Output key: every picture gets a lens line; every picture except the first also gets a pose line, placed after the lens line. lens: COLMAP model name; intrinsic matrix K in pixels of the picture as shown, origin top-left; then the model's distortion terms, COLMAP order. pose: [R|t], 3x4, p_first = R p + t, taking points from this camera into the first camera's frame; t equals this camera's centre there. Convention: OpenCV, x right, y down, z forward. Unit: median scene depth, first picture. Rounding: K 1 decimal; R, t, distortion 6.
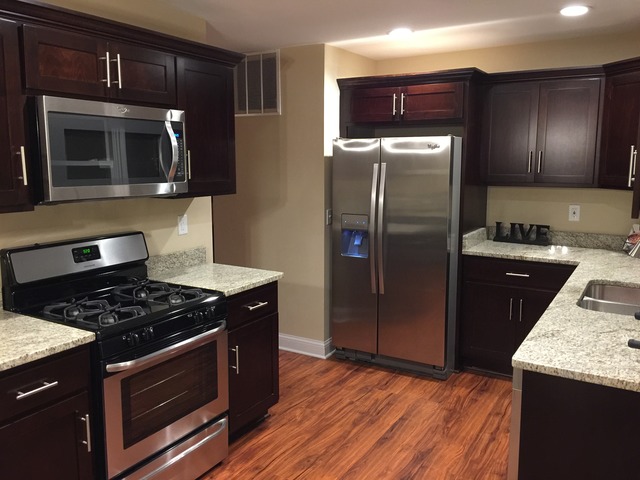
lens RADIAL K [[536.4, 0, 321.1], [0, 536.4, 220.7], [0, 0, 1]] dist [0.088248, -0.140792]
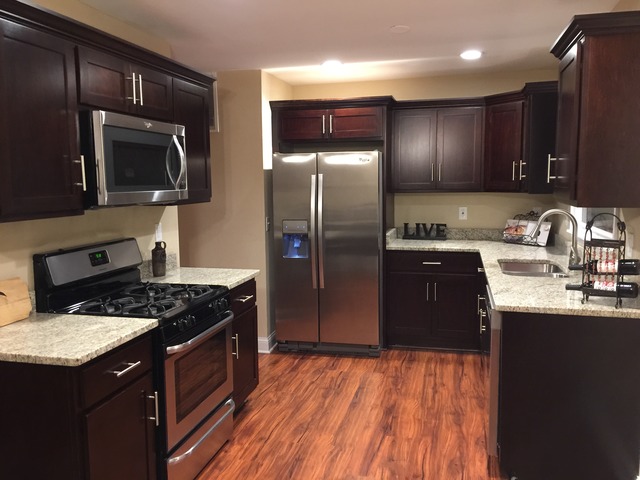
lens RADIAL K [[536.4, 0, 321.1], [0, 536.4, 220.7], [0, 0, 1]] dist [0.088248, -0.140792]
pose [[0.955892, -0.035173, 0.291605, -0.237490], [0.046116, 0.998463, -0.030737, 0.029623], [-0.290076, 0.042829, 0.956045, -0.108084]]
